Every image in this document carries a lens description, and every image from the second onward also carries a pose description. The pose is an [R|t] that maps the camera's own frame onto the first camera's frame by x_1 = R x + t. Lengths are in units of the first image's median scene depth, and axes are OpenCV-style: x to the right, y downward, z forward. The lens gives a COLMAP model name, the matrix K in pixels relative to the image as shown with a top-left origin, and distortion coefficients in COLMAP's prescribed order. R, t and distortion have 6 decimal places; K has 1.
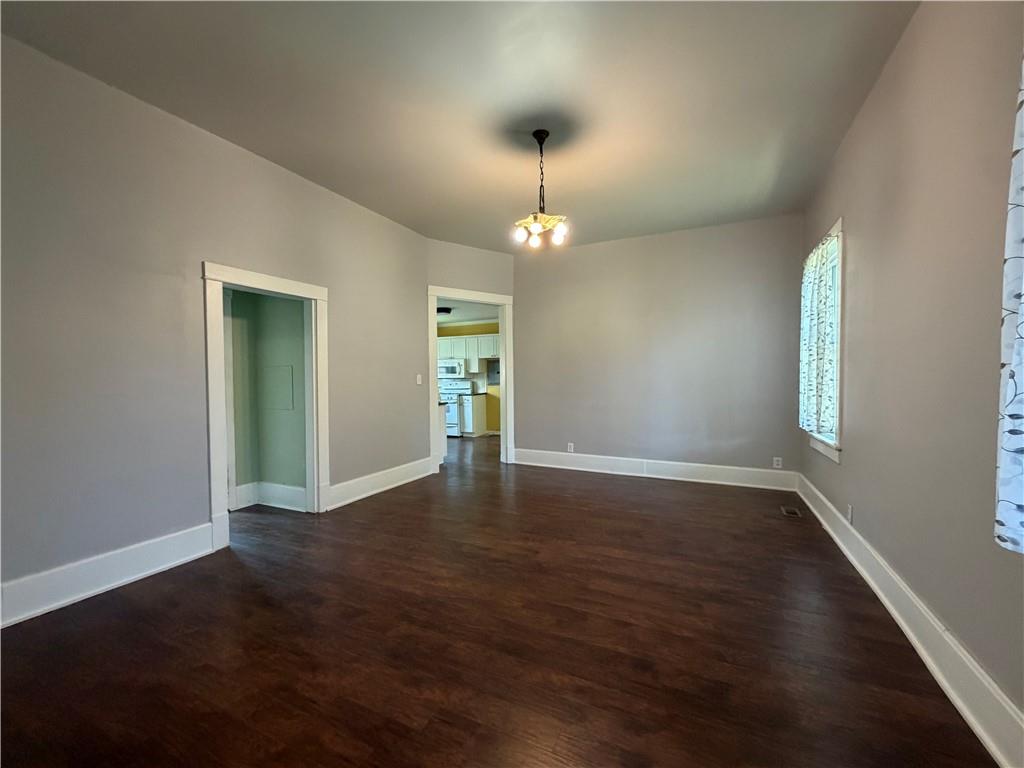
lens RADIAL K [[405.6, 0, 508.9], [0, 405.6, 384.2], [0, 0, 1]] dist [-0.000168, 0.000041]
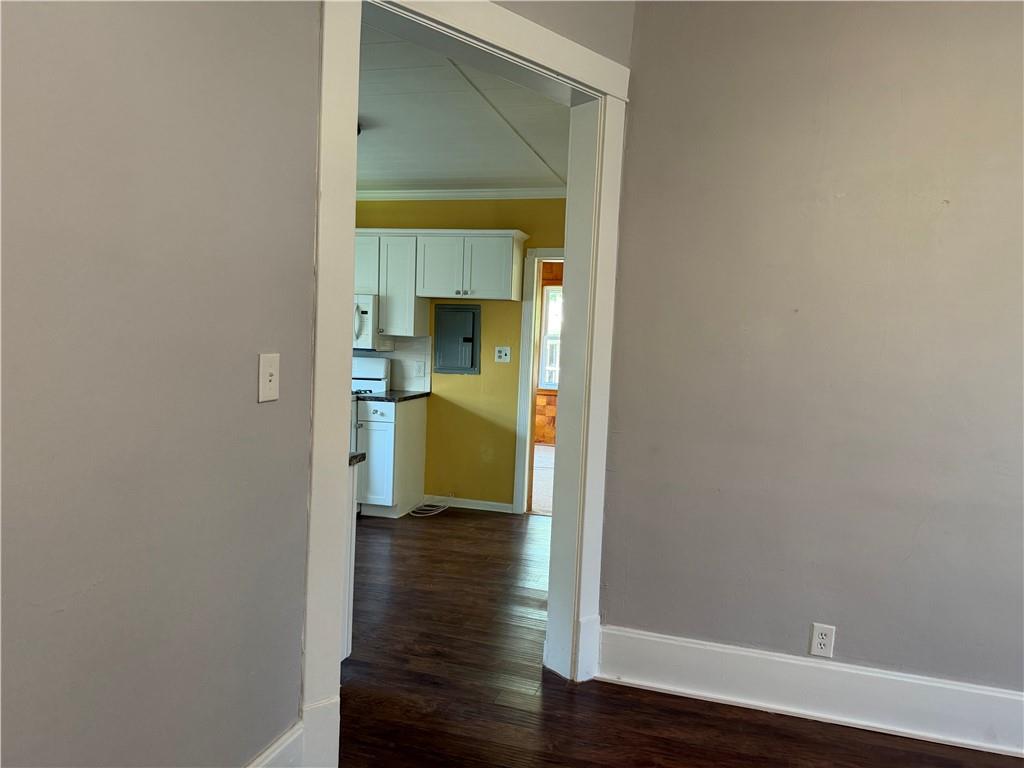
lens RADIAL K [[717.4, 0, 515.5], [0, 717.4, 377.6], [0, 0, 1]] dist [0.042842, -0.058956]
pose [[0.983448, 0.046255, 0.175190, -0.095213], [-0.052435, 0.998149, 0.030812, -0.016537], [-0.173440, -0.039488, 0.984052, 0.361642]]
